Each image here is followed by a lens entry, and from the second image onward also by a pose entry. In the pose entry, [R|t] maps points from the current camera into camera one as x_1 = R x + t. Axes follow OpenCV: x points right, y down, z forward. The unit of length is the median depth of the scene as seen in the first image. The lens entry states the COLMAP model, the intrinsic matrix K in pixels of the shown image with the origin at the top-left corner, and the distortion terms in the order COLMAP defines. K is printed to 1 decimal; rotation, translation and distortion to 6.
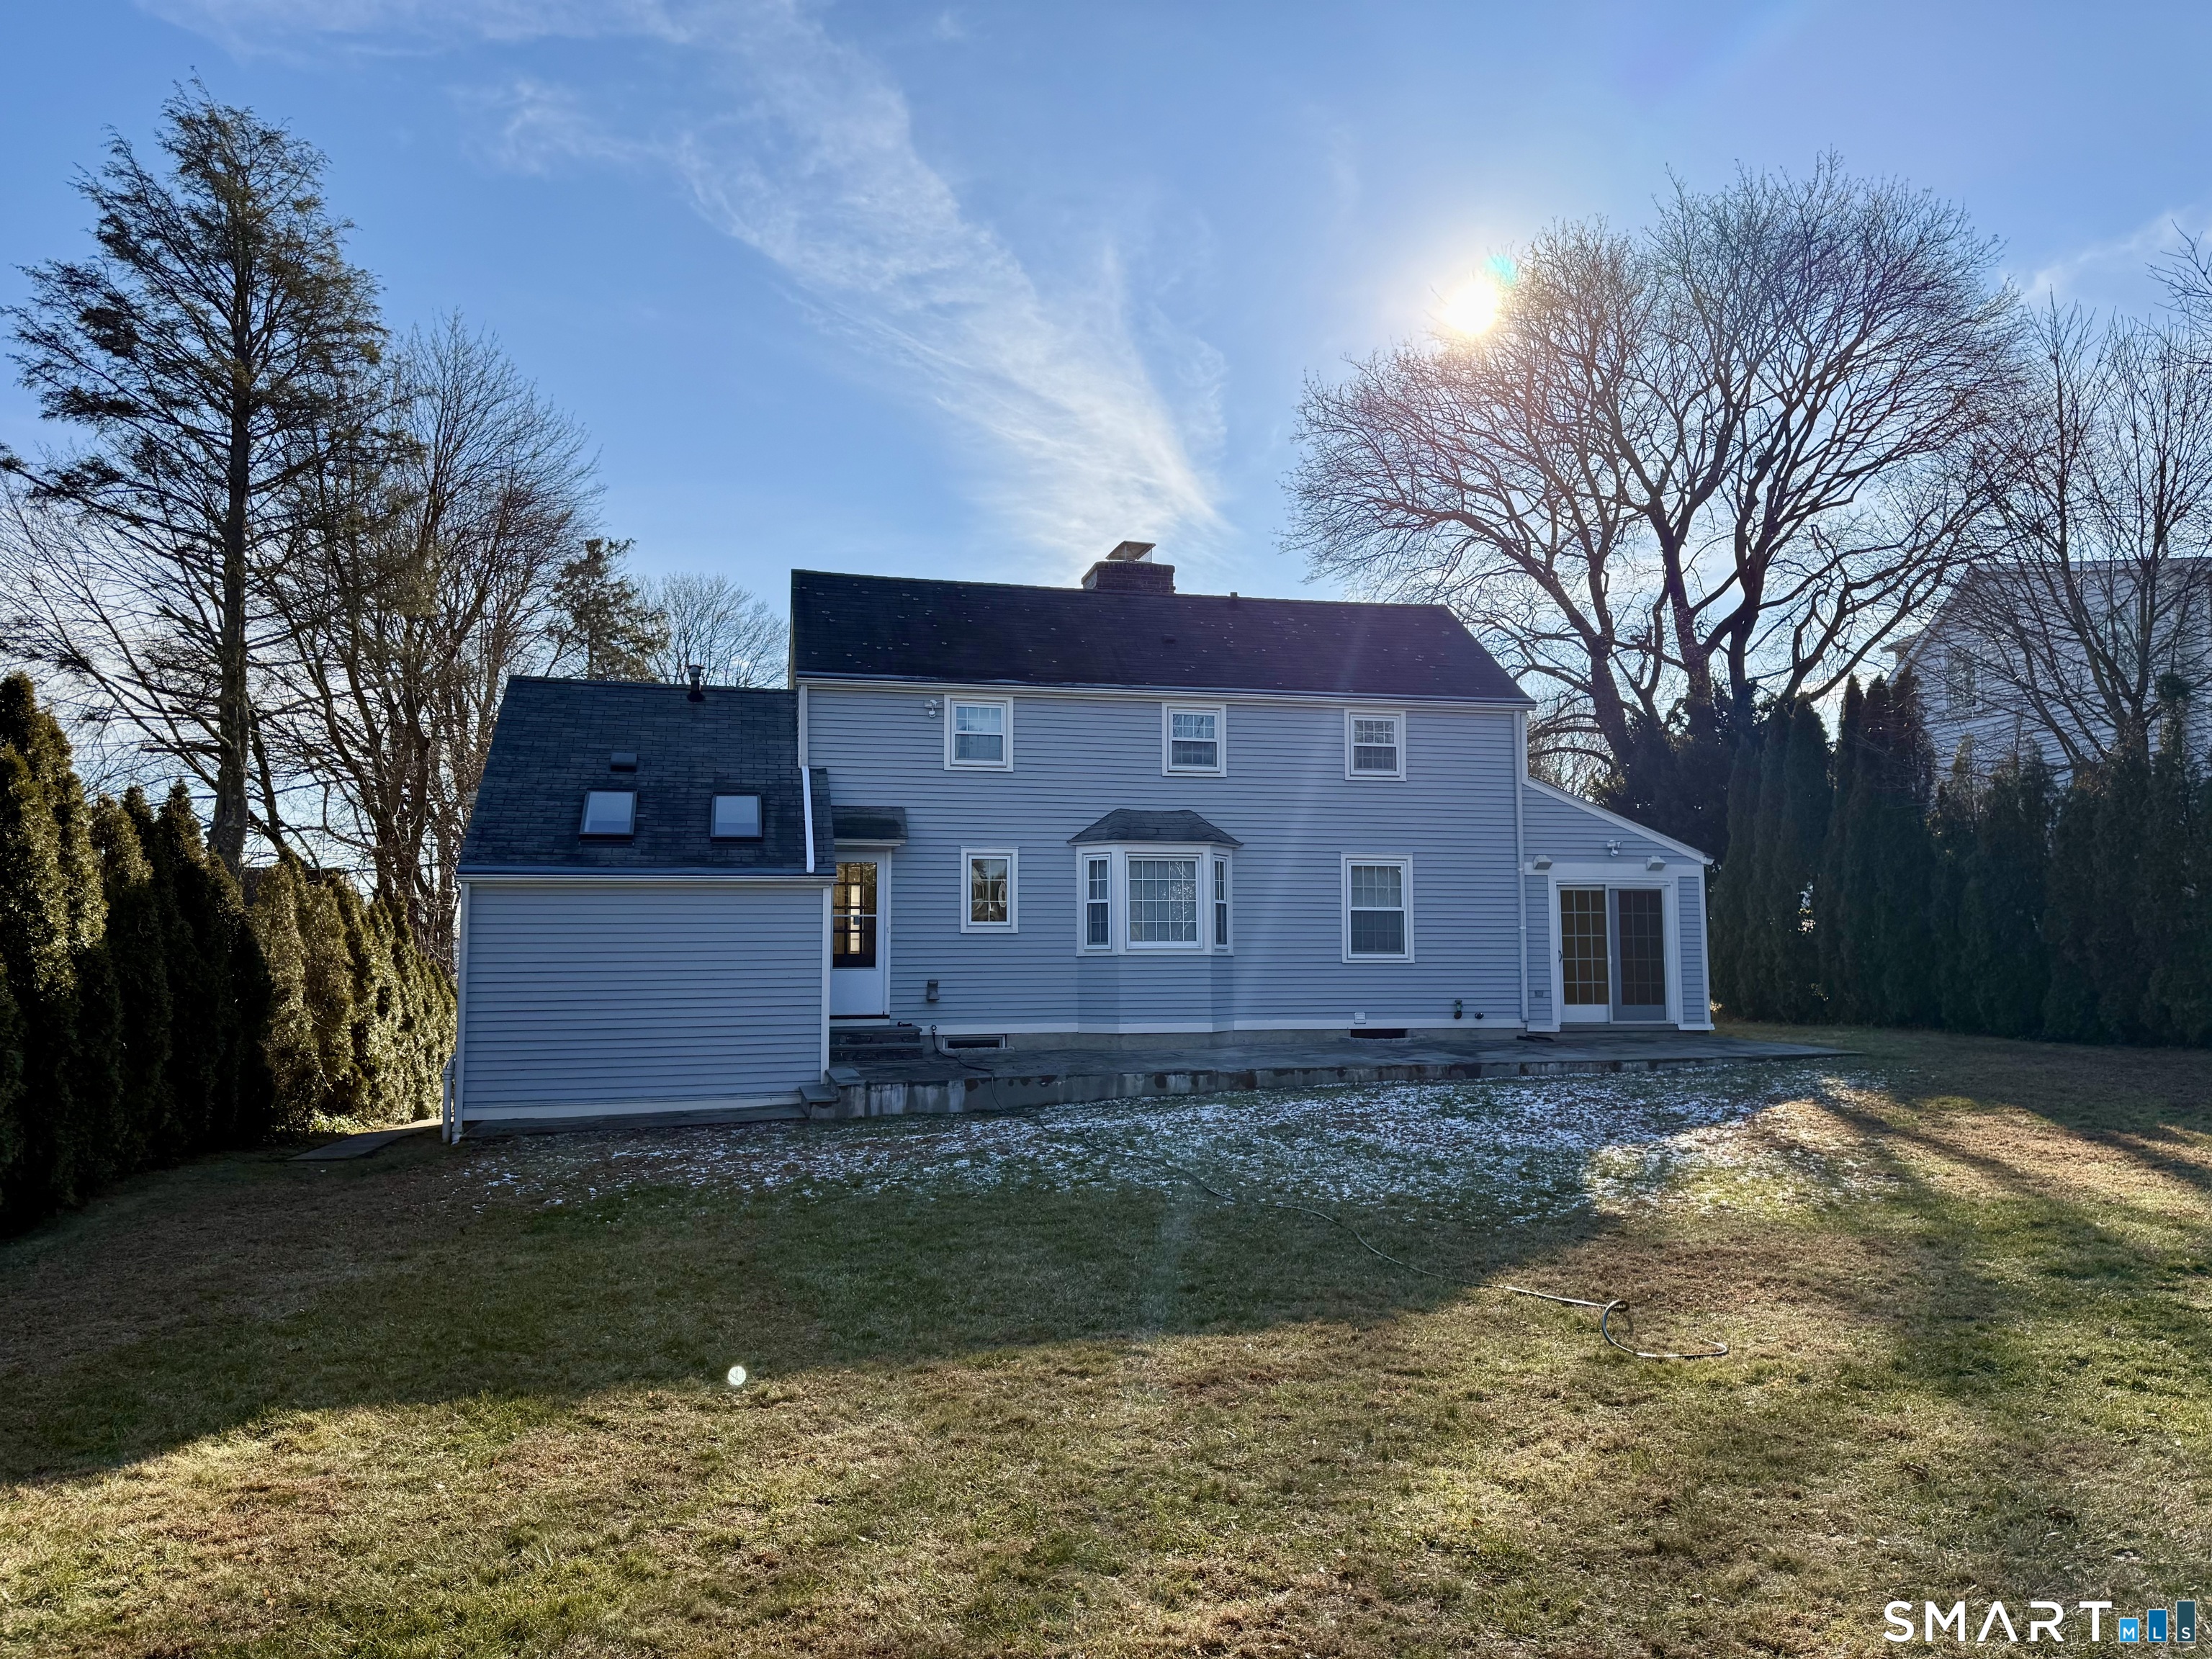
lens RADIAL K [[1556.6, 0, 1113.4], [0, 1556.6, 843.9], [0, 0, 1]] dist [0.103620, -0.133046]
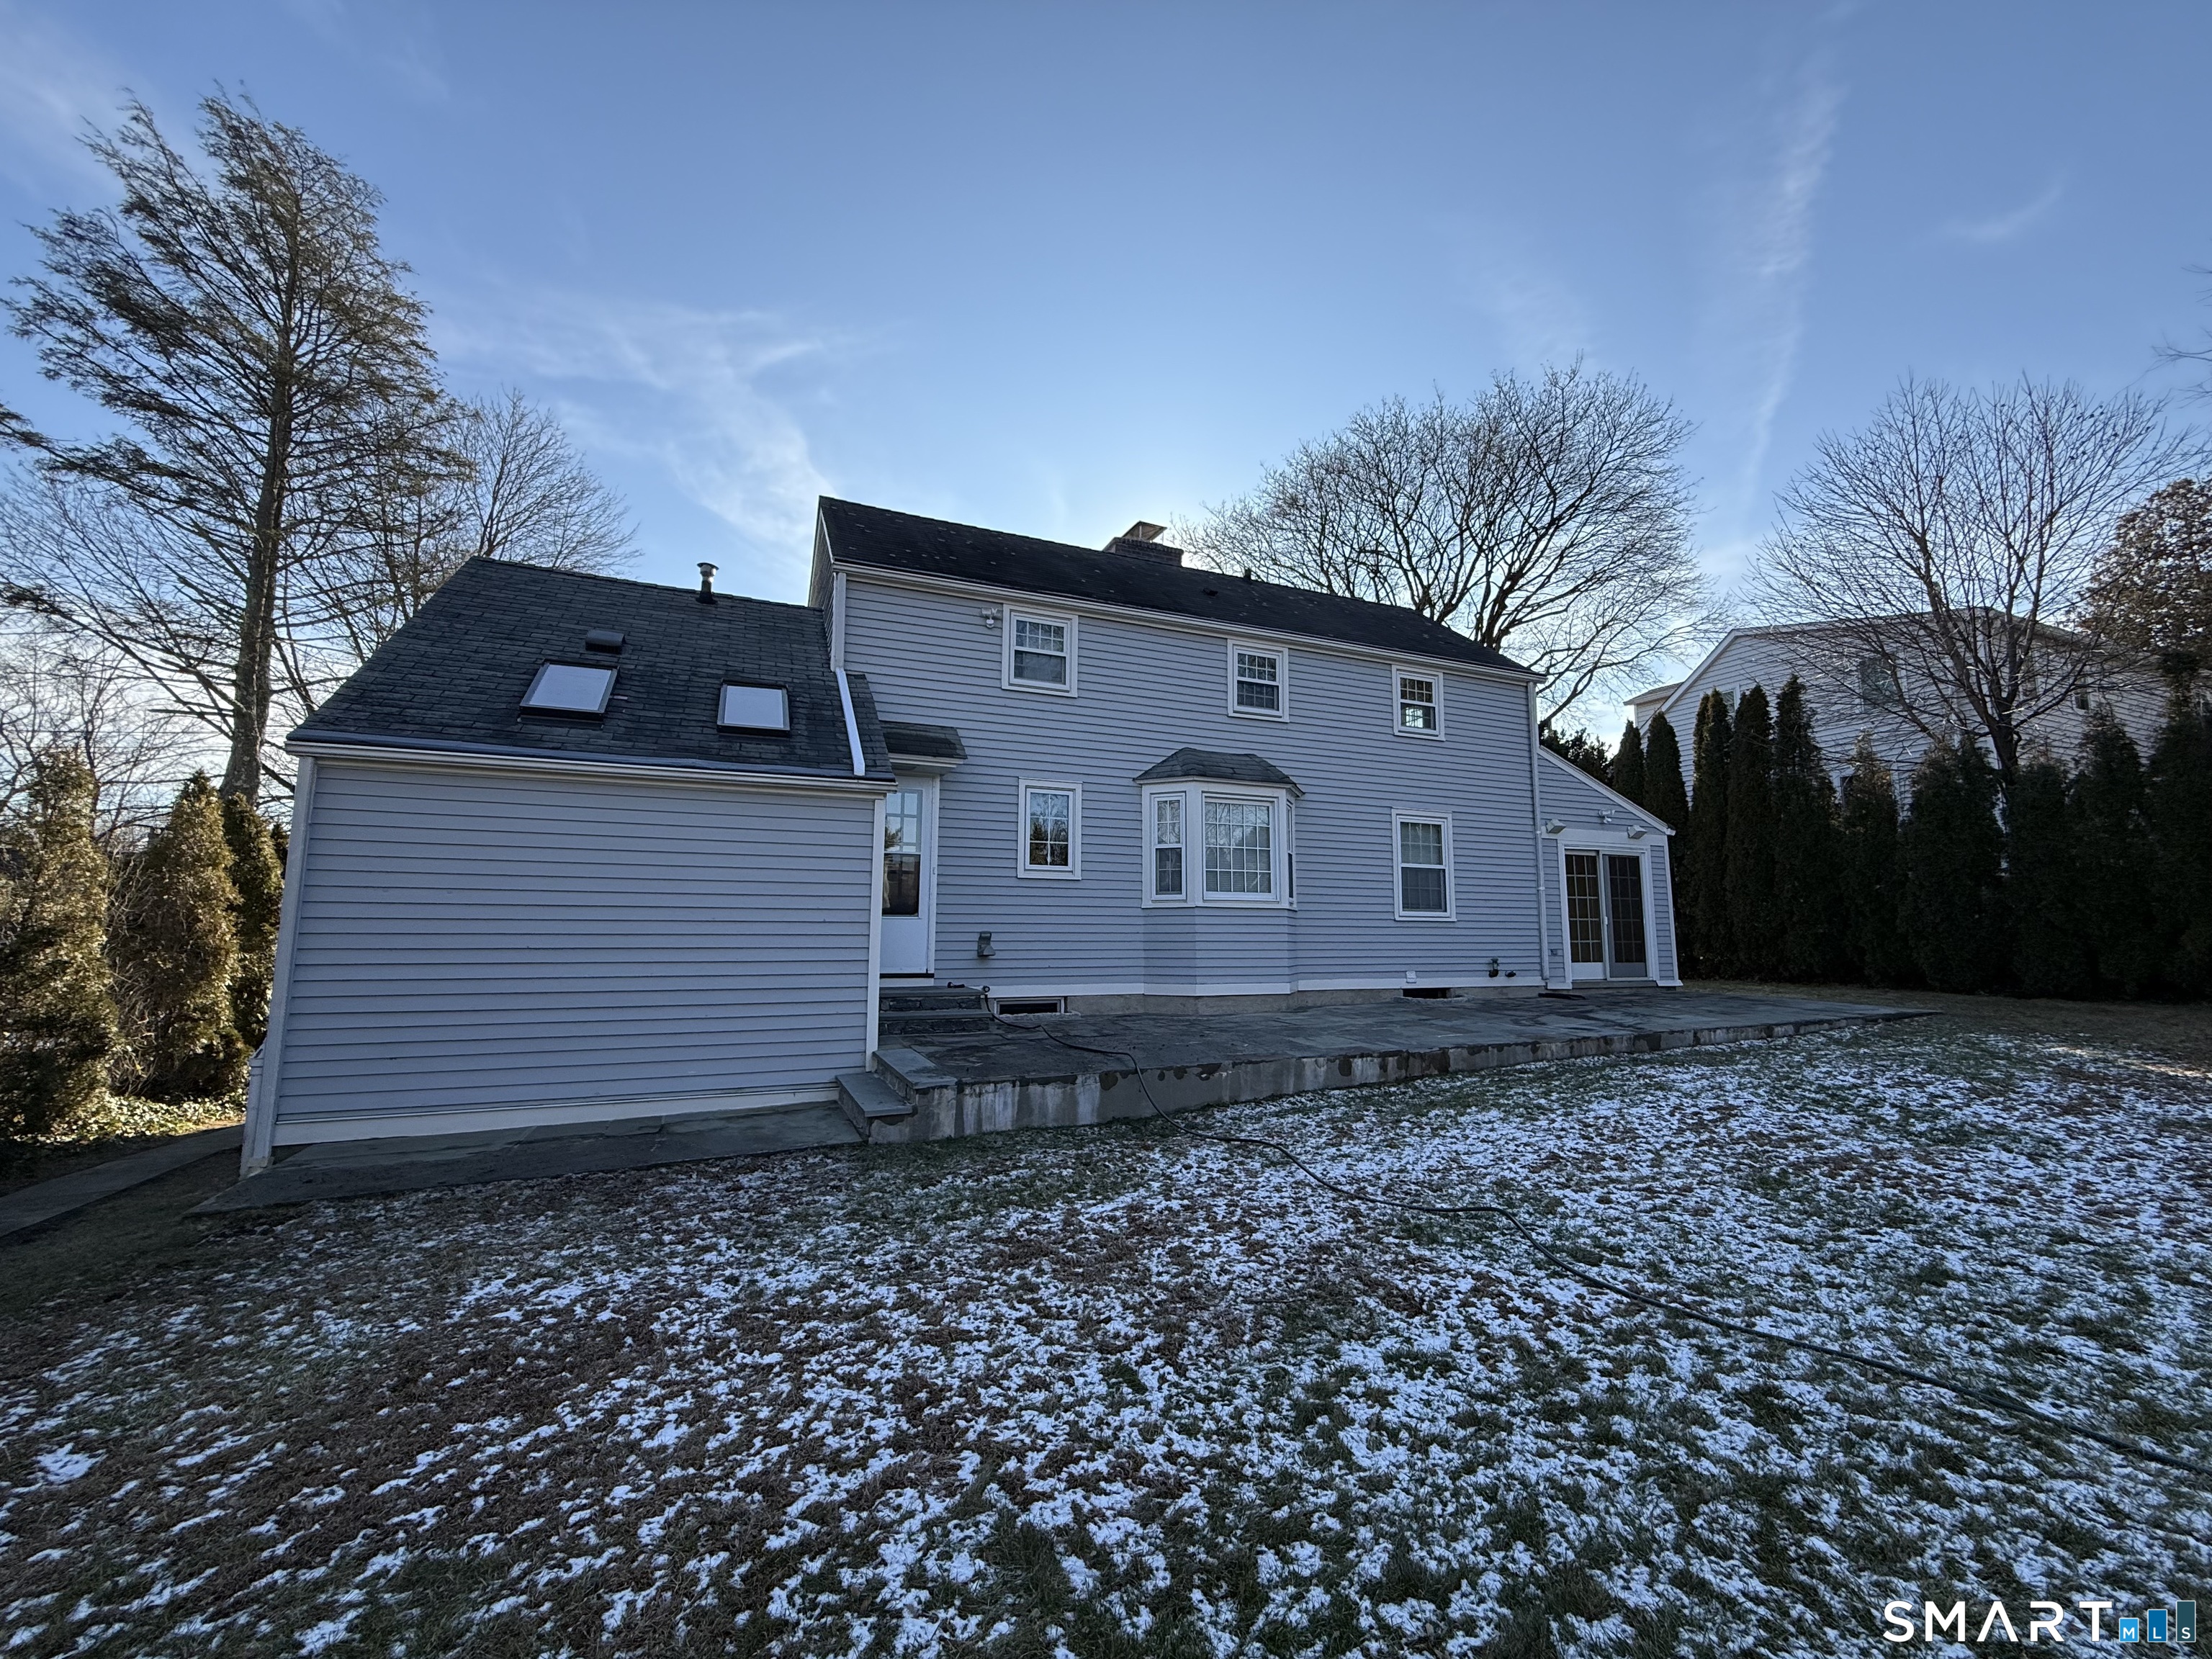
lens RADIAL K [[877.7, 0, 1097.7], [0, 877.7, 829.5], [0, 0, 1]] dist [-0.002544, -0.000434]
pose [[0.986474, 0.028715, 0.161386, -0.128831], [-0.020992, 0.998561, -0.049355, 0.051887], [-0.162571, 0.045299, 0.985656, 0.499686]]
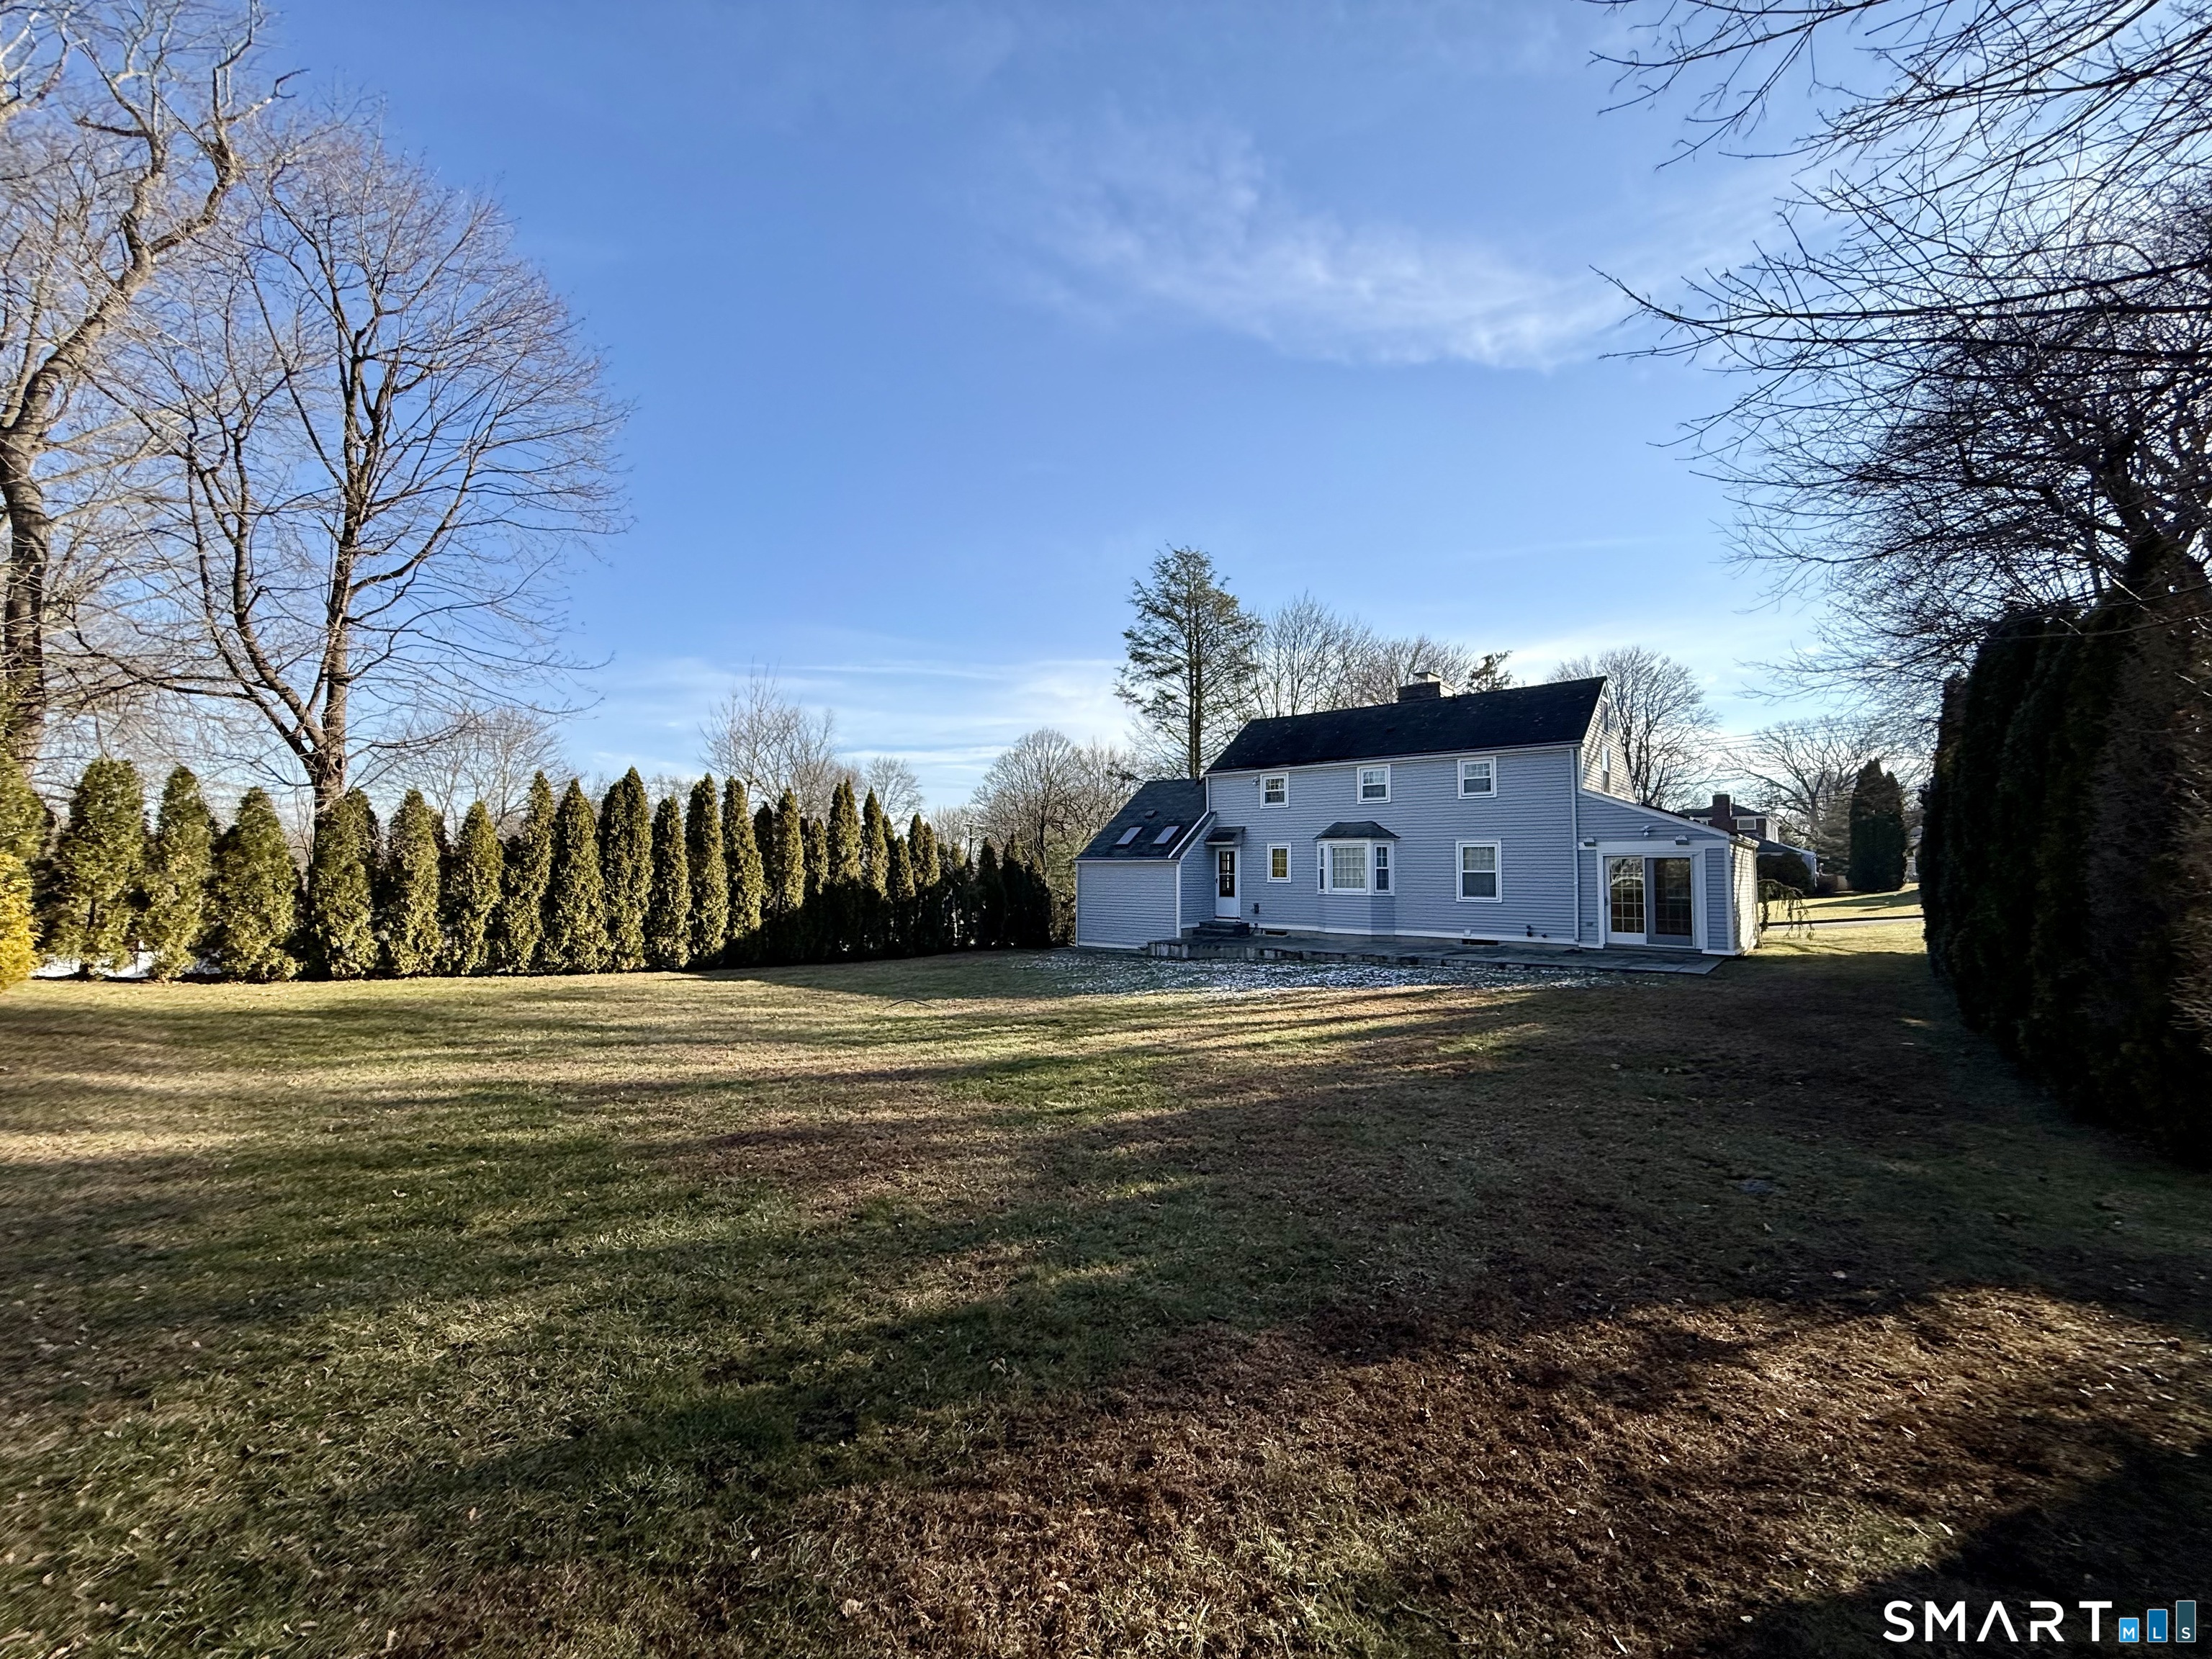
lens RADIAL K [[877.7, 0, 1097.7], [0, 877.7, 829.5], [0, 0, 1]] dist [-0.002544, -0.000434]
pose [[0.603381, -0.035976, -0.796641, 0.720505], [0.041878, 0.999033, -0.013397, -0.010666], [0.796352, -0.025279, 0.604304, 0.063971]]
